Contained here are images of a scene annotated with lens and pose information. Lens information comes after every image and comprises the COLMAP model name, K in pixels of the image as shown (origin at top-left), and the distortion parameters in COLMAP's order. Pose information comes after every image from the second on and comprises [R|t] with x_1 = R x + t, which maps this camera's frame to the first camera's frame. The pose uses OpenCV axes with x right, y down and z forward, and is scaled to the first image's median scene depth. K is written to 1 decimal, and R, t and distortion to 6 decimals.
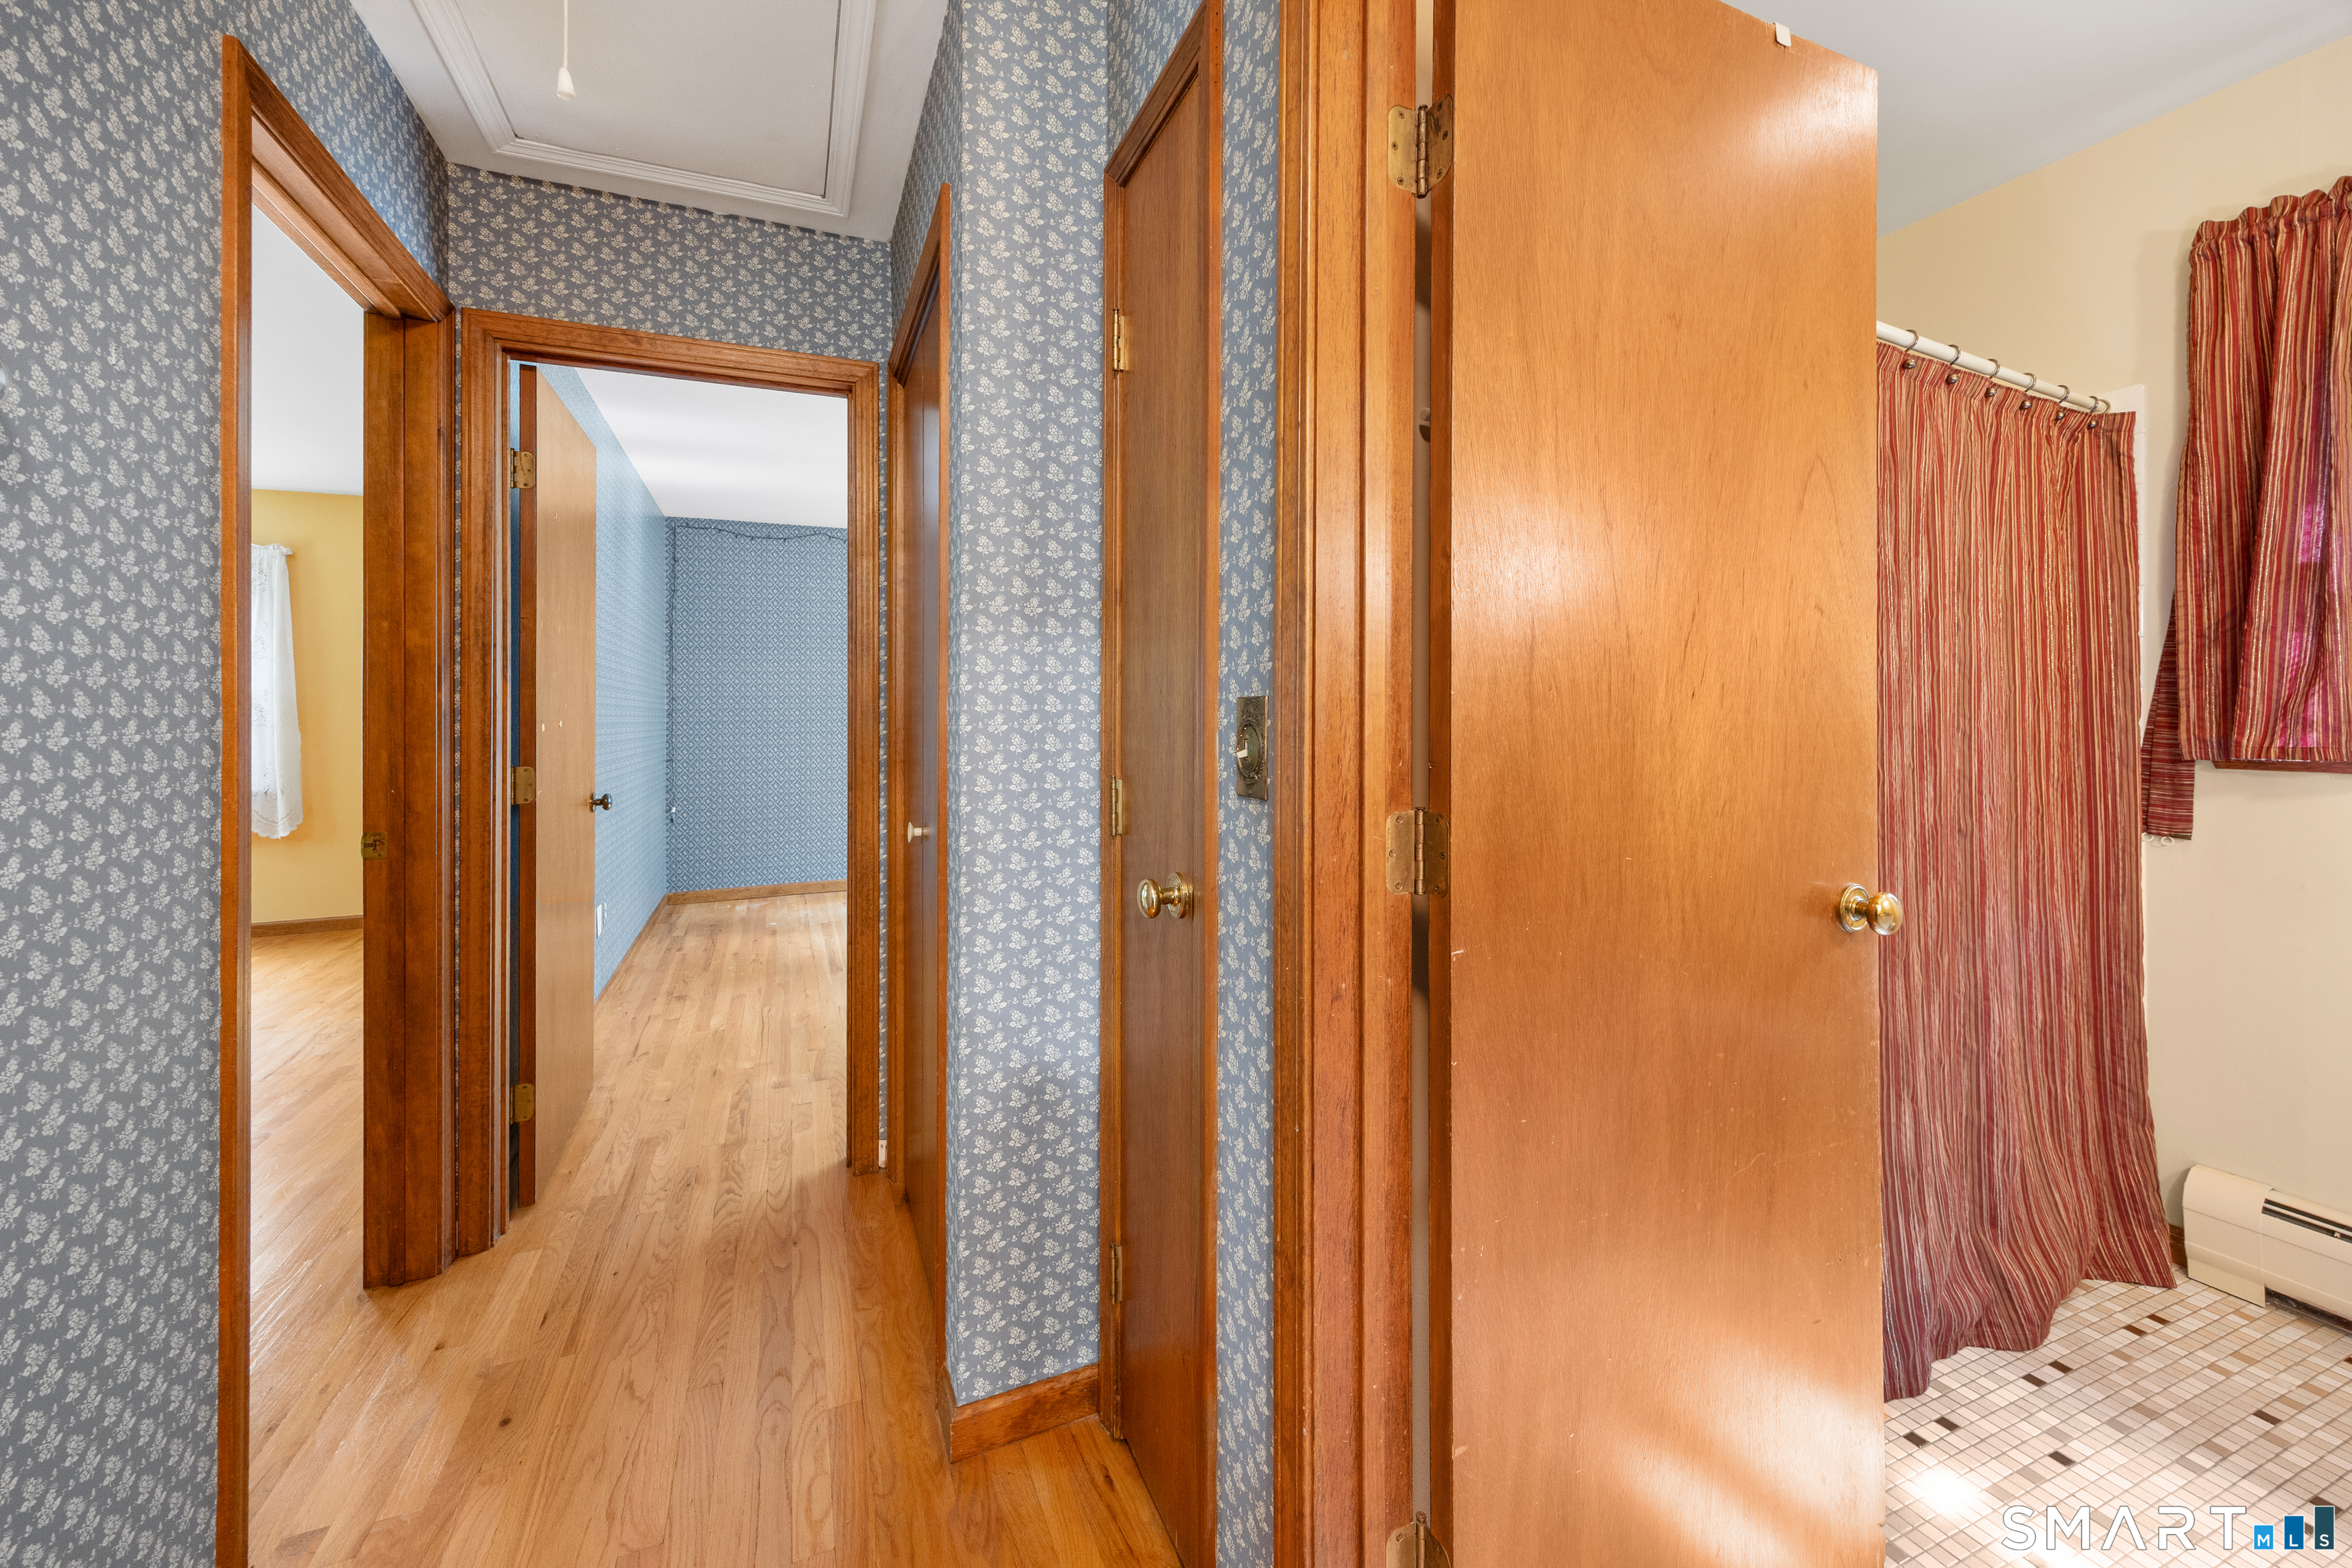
lens RADIAL K [[918.4, 0, 1143.8], [0, 918.4, 701.9], [0, 0, 1]] dist [0.006600, -0.000290]
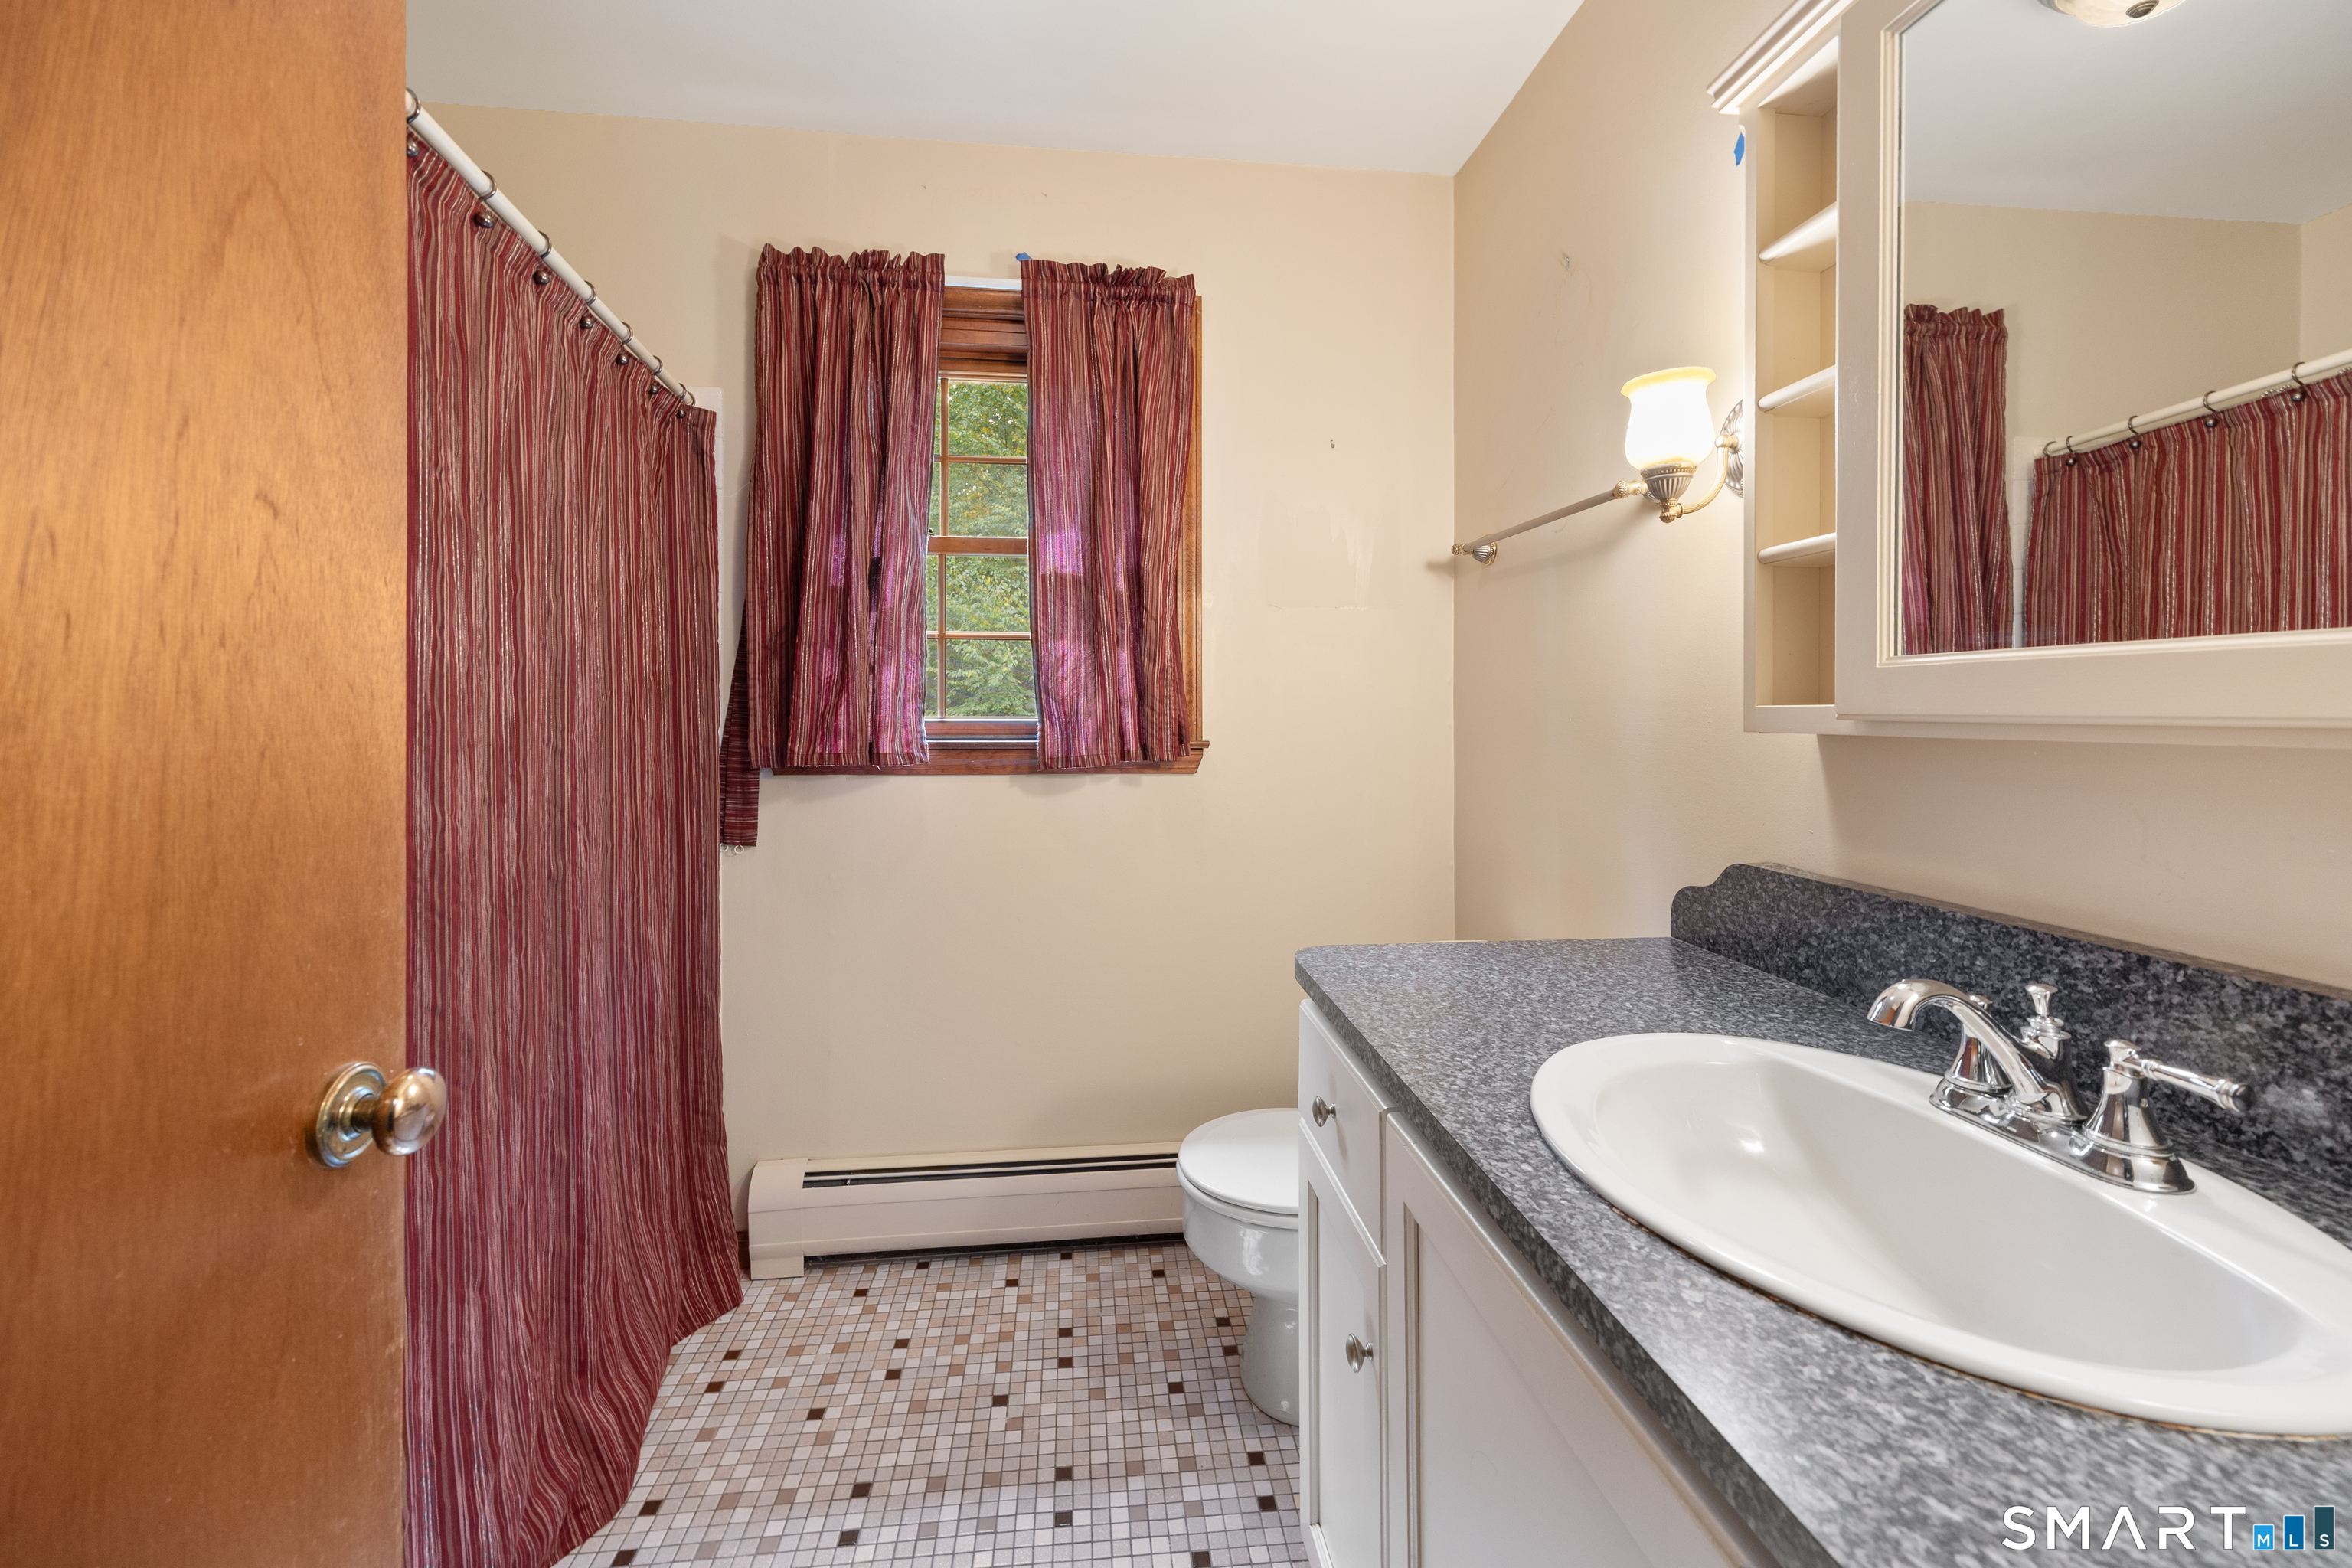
lens RADIAL K [[918.4, 0, 1191.8], [0, 918.4, 728.0], [0, 0, 1]] dist [0.006600, -0.000290]
pose [[0.241183, -0.008524, 0.970442, 0.279410], [-0.012561, 0.999850, 0.011904, 0.000444], [-0.970398, -0.015061, 0.241040, 0.309232]]
